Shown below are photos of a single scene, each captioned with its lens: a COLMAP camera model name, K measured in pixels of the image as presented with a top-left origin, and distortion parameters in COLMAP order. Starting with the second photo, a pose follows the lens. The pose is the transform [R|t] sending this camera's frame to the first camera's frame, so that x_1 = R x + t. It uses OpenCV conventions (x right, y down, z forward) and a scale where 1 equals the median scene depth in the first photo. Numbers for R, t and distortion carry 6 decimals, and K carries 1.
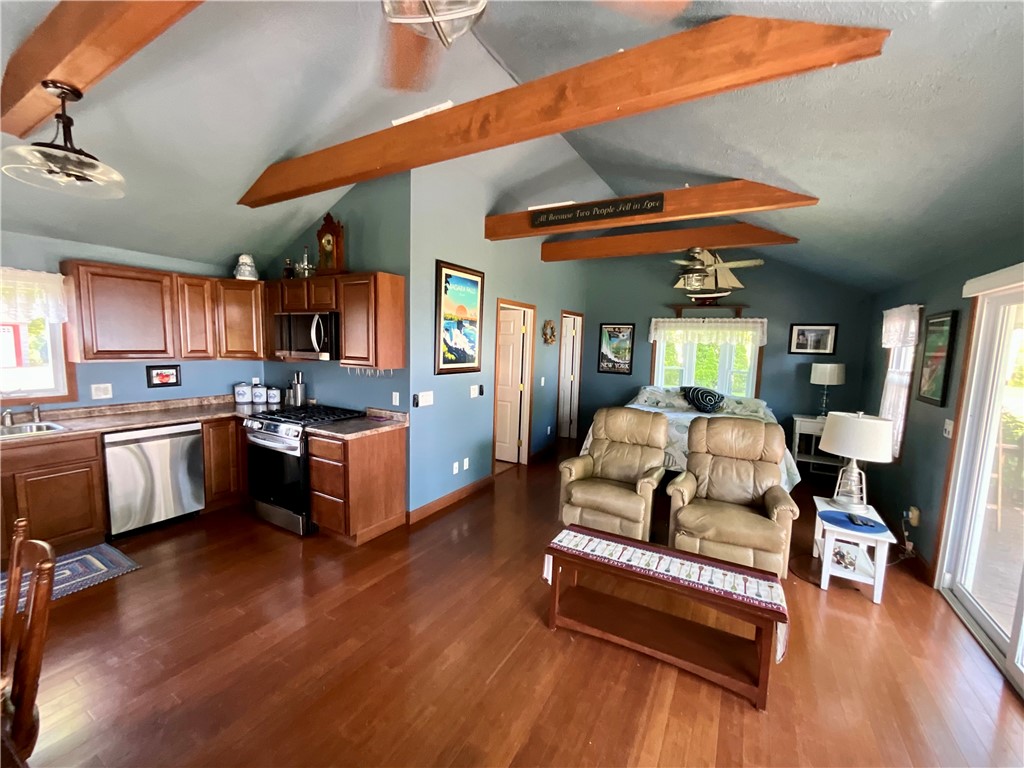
lens RADIAL K [[413.3, 0, 513.0], [0, 413.3, 383.8], [0, 0, 1]] dist [0.001782, 0.000807]
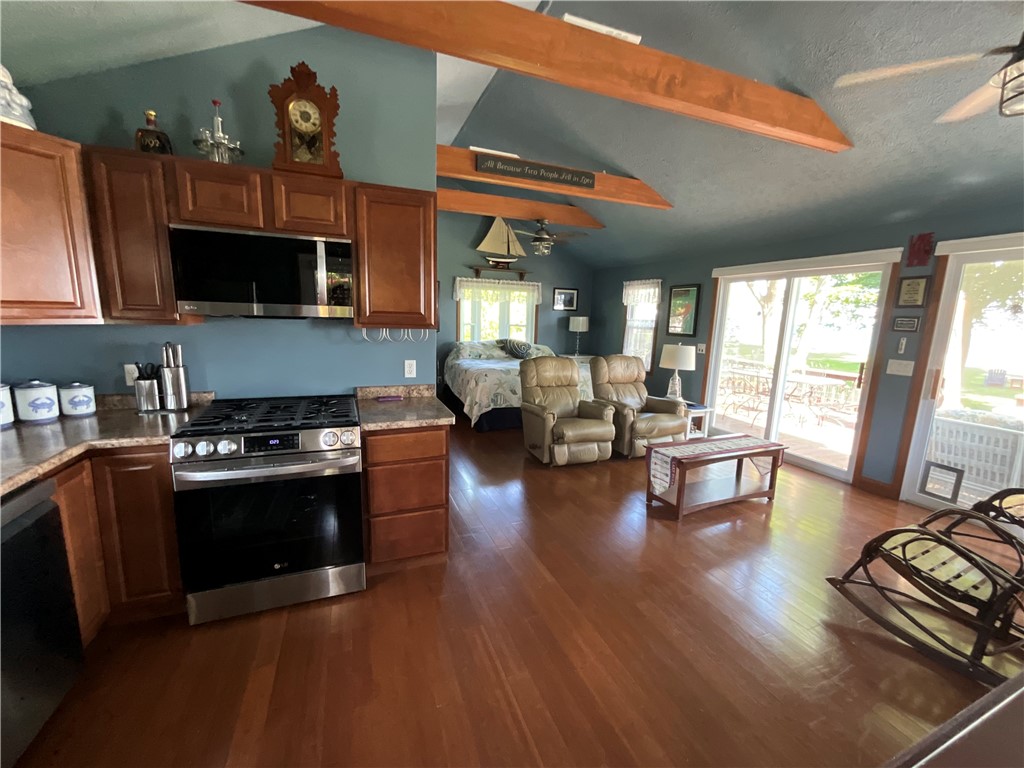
lens RADIAL K [[413.3, 0, 510.9], [0, 413.3, 383.6], [0, 0, 1]] dist [0.001782, 0.000807]
pose [[0.630774, -0.138304, 0.763542, -0.777005], [0.066315, 0.989996, 0.124539, -0.019726], [-0.773128, -0.027922, 0.633635, 0.395593]]
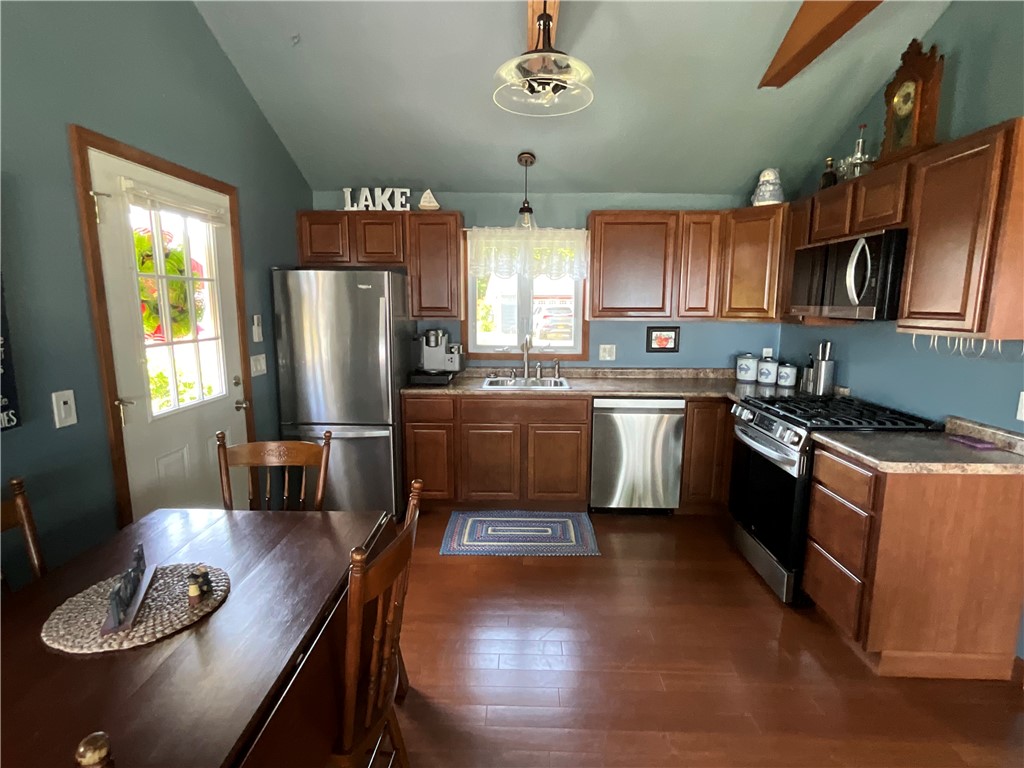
lens RADIAL K [[514.5, 0, 511.8], [0, 514.5, 386.4], [0, 0, 1]] dist [-0.002004, 0.002748]
pose [[0.472646, 0.114590, -0.873770, -0.064384], [-0.076629, 0.993099, 0.088788, 0.007209], [0.877914, 0.024990, 0.478165, 0.248192]]
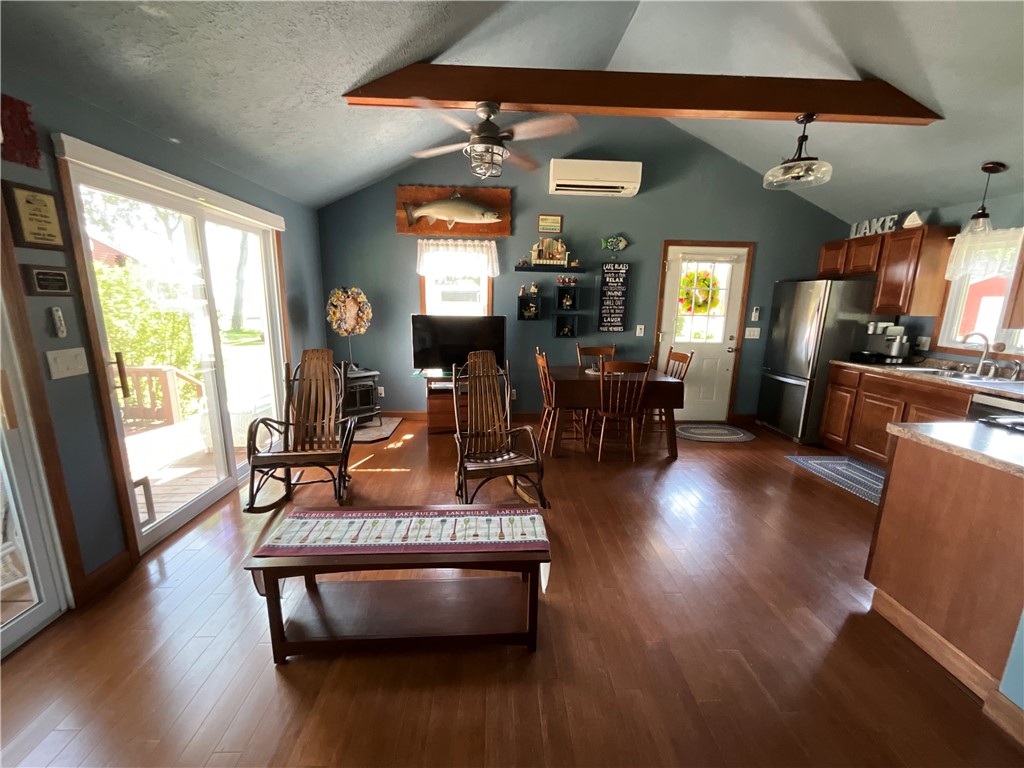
lens RADIAL K [[413.3, 0, 512.3], [0, 413.3, 382.9], [0, 0, 1]] dist [0.001782, 0.000807]
pose [[-0.844378, 0.061120, -0.532250, 0.357501], [-0.095955, 0.960153, 0.262484, -0.041010], [0.527085, 0.272708, -0.804868, 1.011340]]
